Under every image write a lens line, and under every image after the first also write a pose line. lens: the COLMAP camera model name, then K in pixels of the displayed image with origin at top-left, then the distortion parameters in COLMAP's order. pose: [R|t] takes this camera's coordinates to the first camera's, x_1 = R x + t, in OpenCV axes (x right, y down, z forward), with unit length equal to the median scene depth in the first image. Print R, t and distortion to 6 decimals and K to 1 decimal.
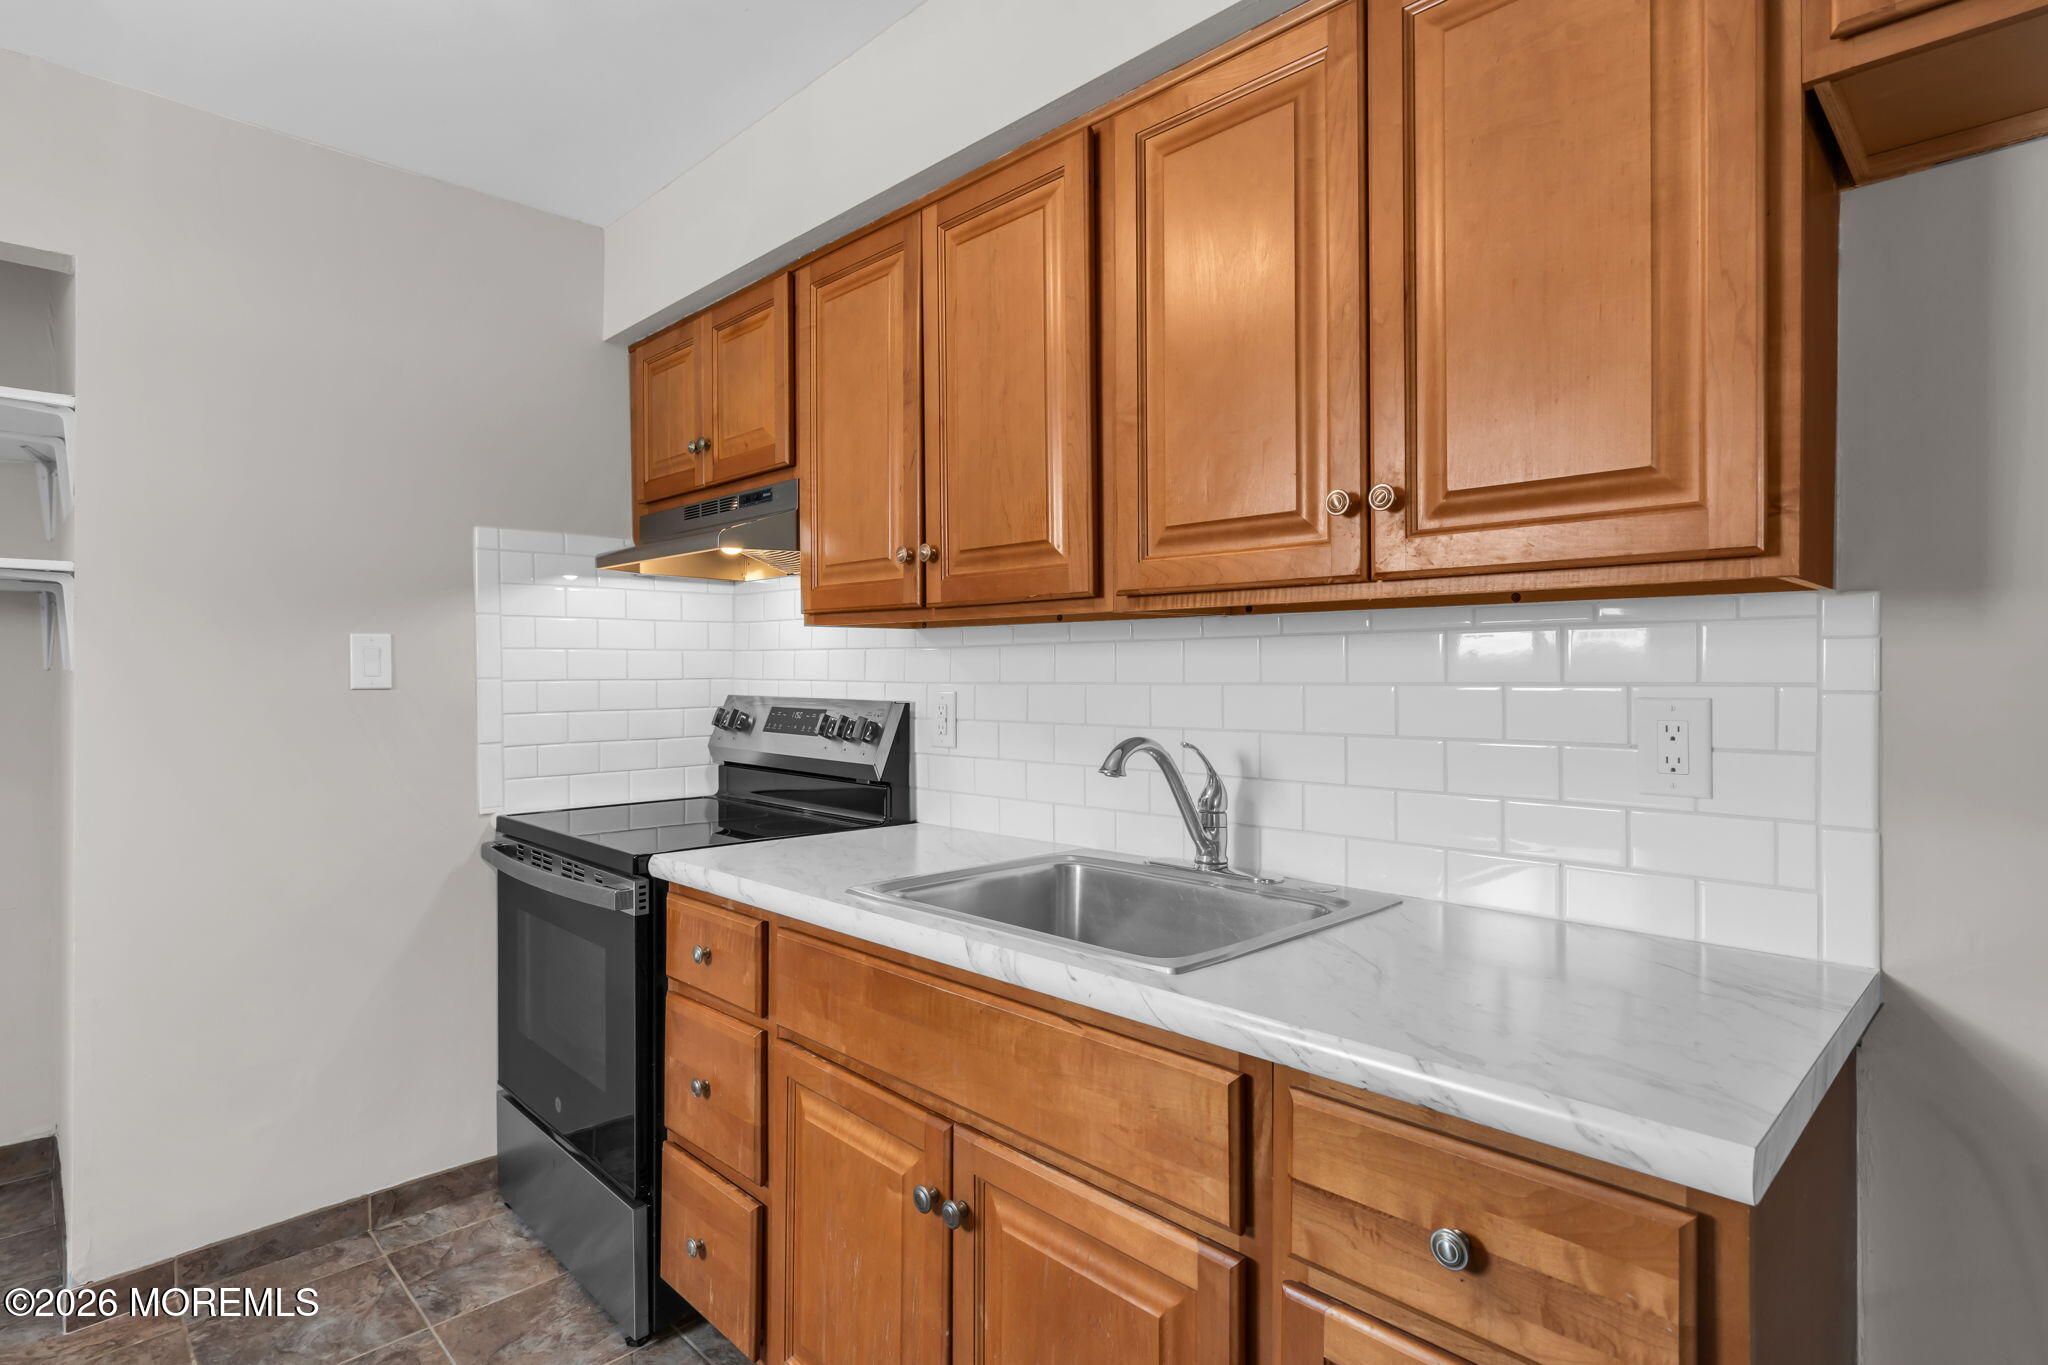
lens RADIAL K [[926.4, 0, 1030.6], [0, 926.4, 671.9], [0, 0, 1]] dist [-0.002484, 0.000279]
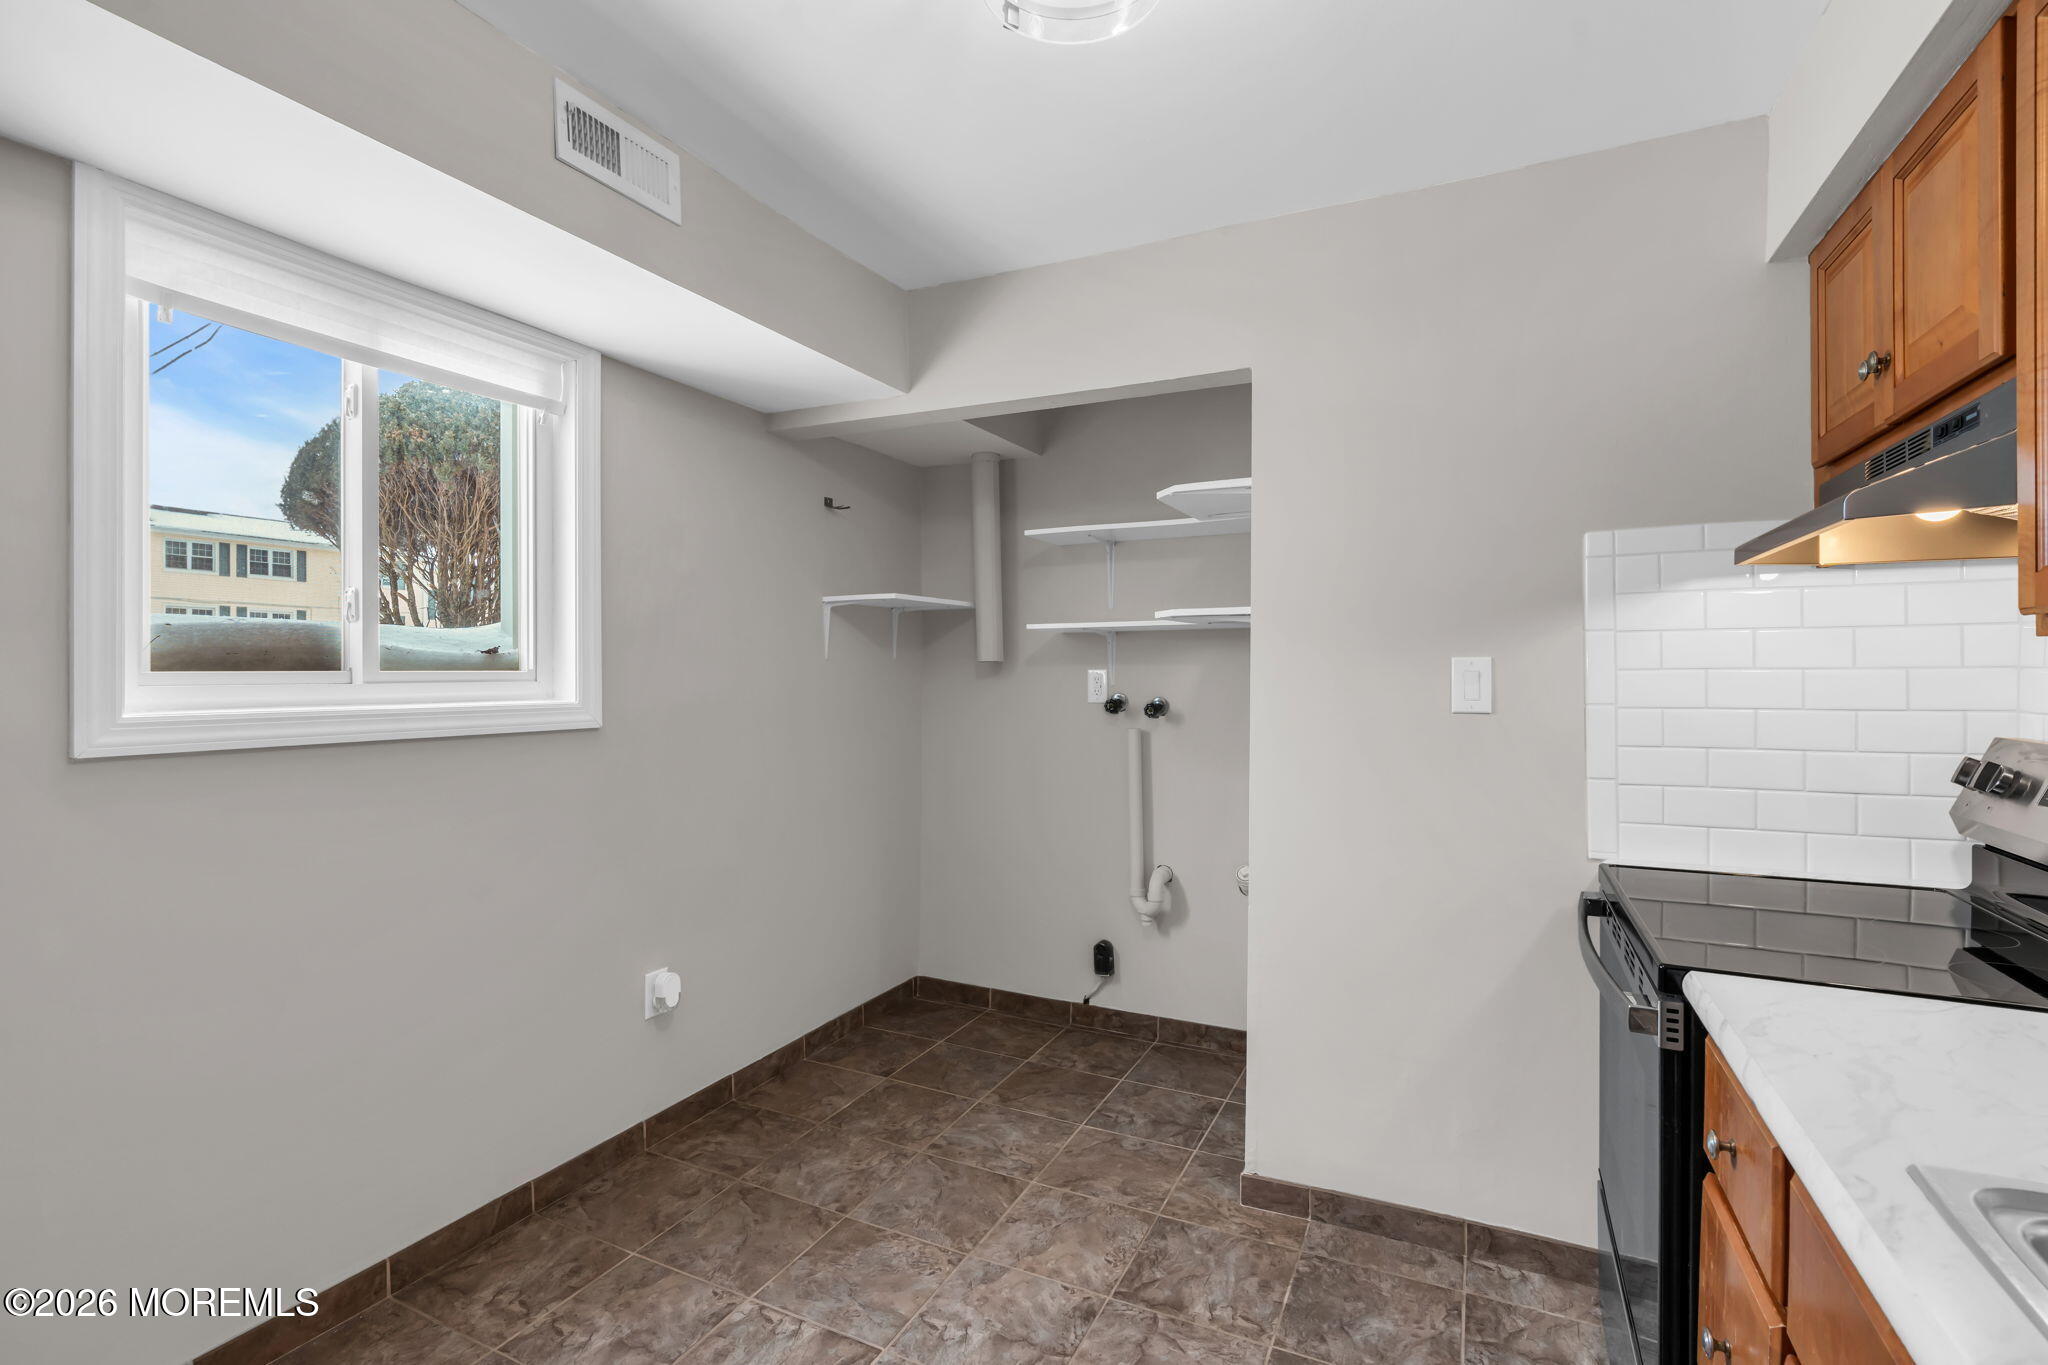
lens RADIAL K [[946.2, 0, 1113.7], [0, 946.2, 675.1], [0, 0, 1]] dist [0.001679, 0.000403]
pose [[0.353008, 0.010720, -0.935559, 0.096419], [-0.006109, 0.999939, 0.009153, -0.028231], [0.935600, 0.002484, 0.353052, 0.278620]]
